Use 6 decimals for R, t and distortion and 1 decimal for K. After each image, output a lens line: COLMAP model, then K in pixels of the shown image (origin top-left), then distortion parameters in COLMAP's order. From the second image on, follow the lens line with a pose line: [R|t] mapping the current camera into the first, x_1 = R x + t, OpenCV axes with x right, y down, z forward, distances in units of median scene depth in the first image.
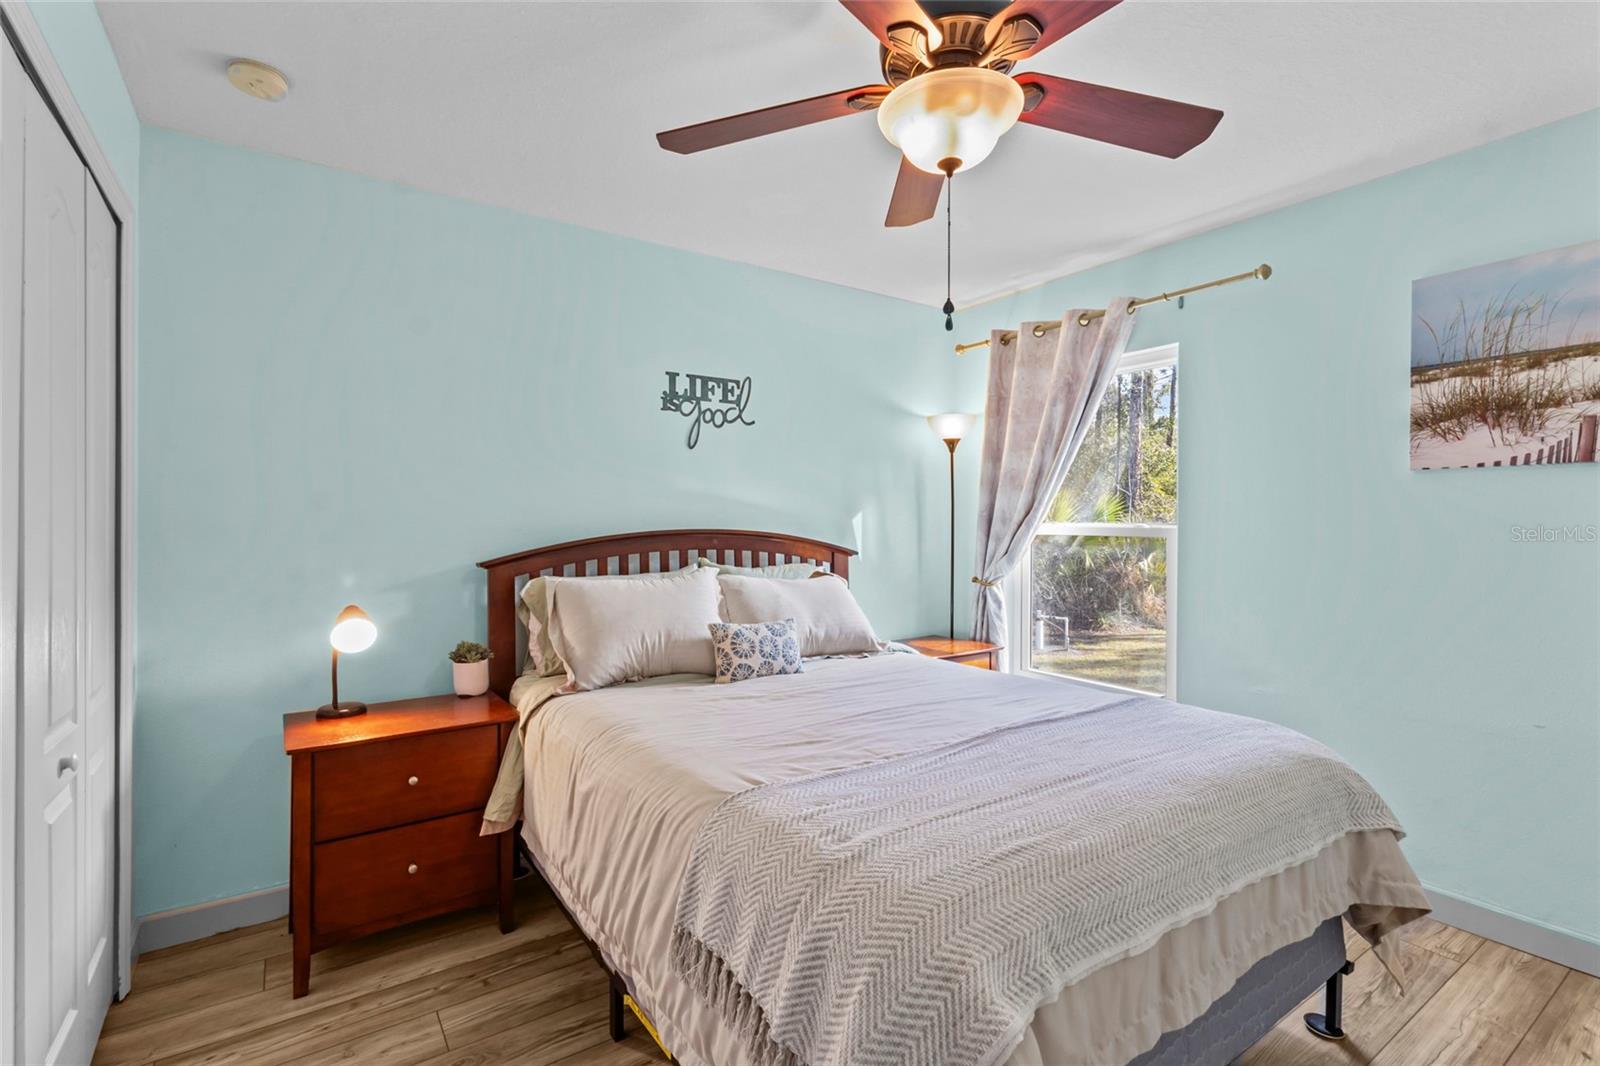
lens RADIAL K [[740.3, 0, 796.6], [0, 740.3, 529.9], [0, 0, 1]] dist [-0.000234, 0.000254]
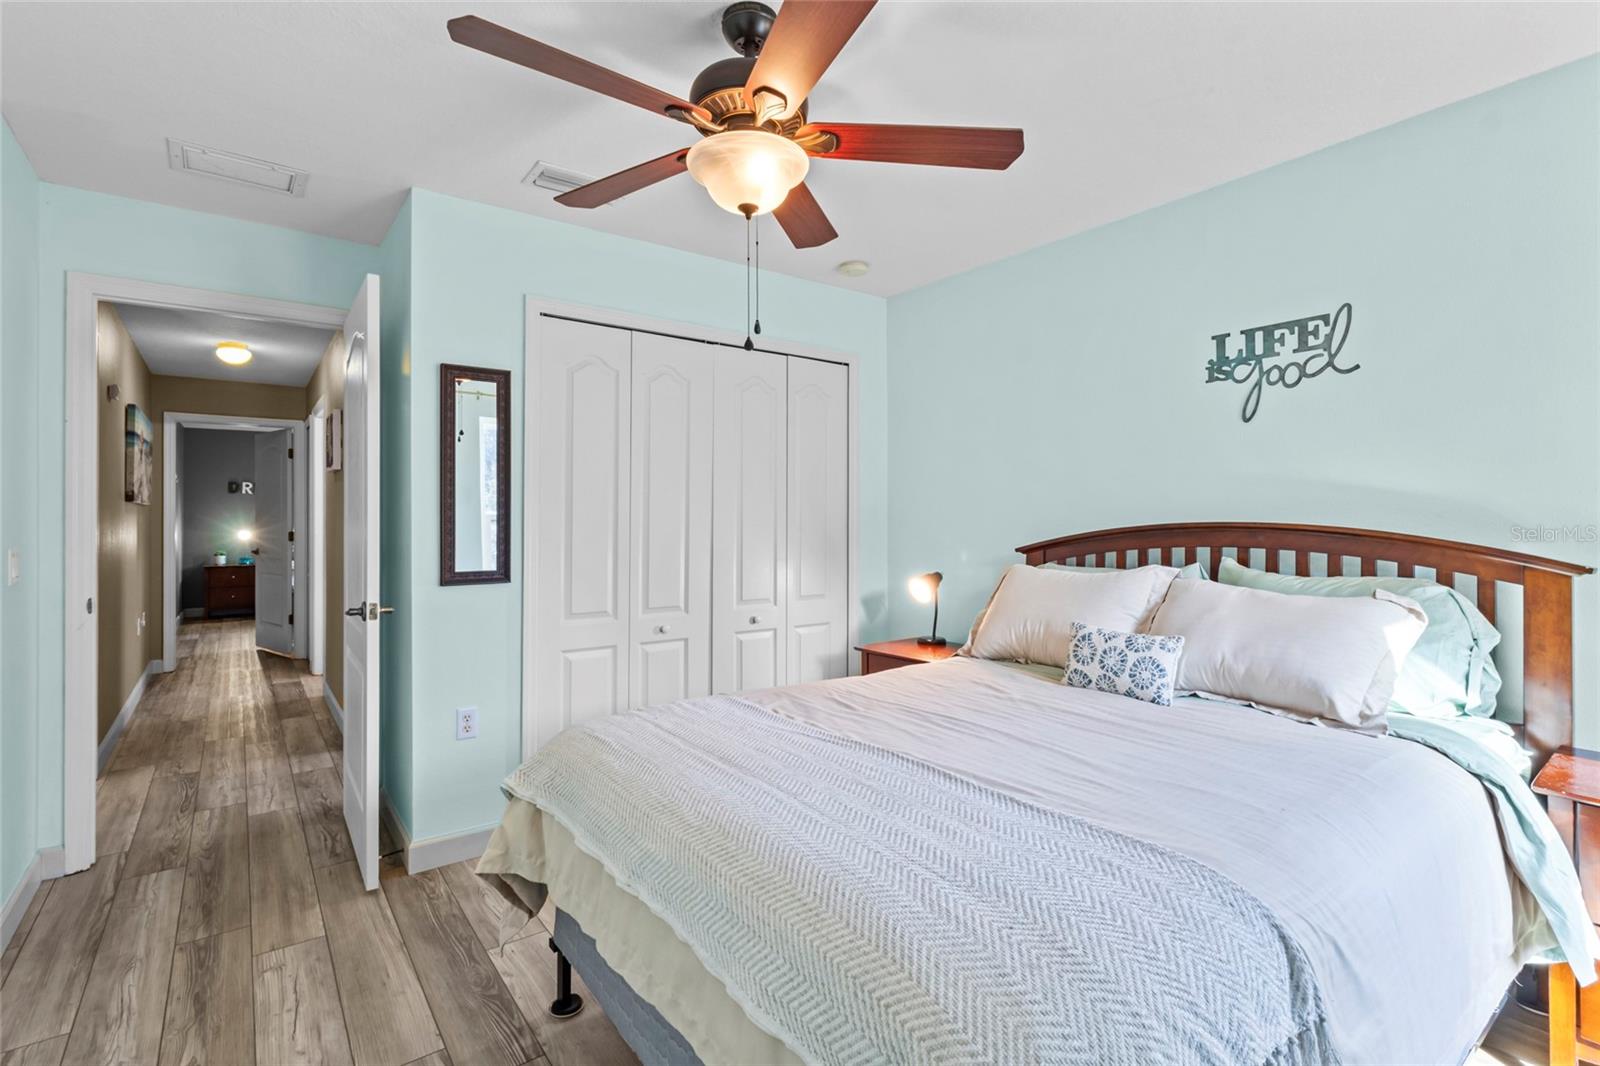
lens RADIAL K [[740.3, 0, 796.6], [0, 740.3, 529.9], [0, 0, 1]] dist [-0.000234, 0.000254]
pose [[0.043460, 0.015385, -0.998937, 0.640633], [-0.005244, 0.999871, 0.015172, -0.002342], [0.999041, 0.004579, 0.043535, 0.478468]]
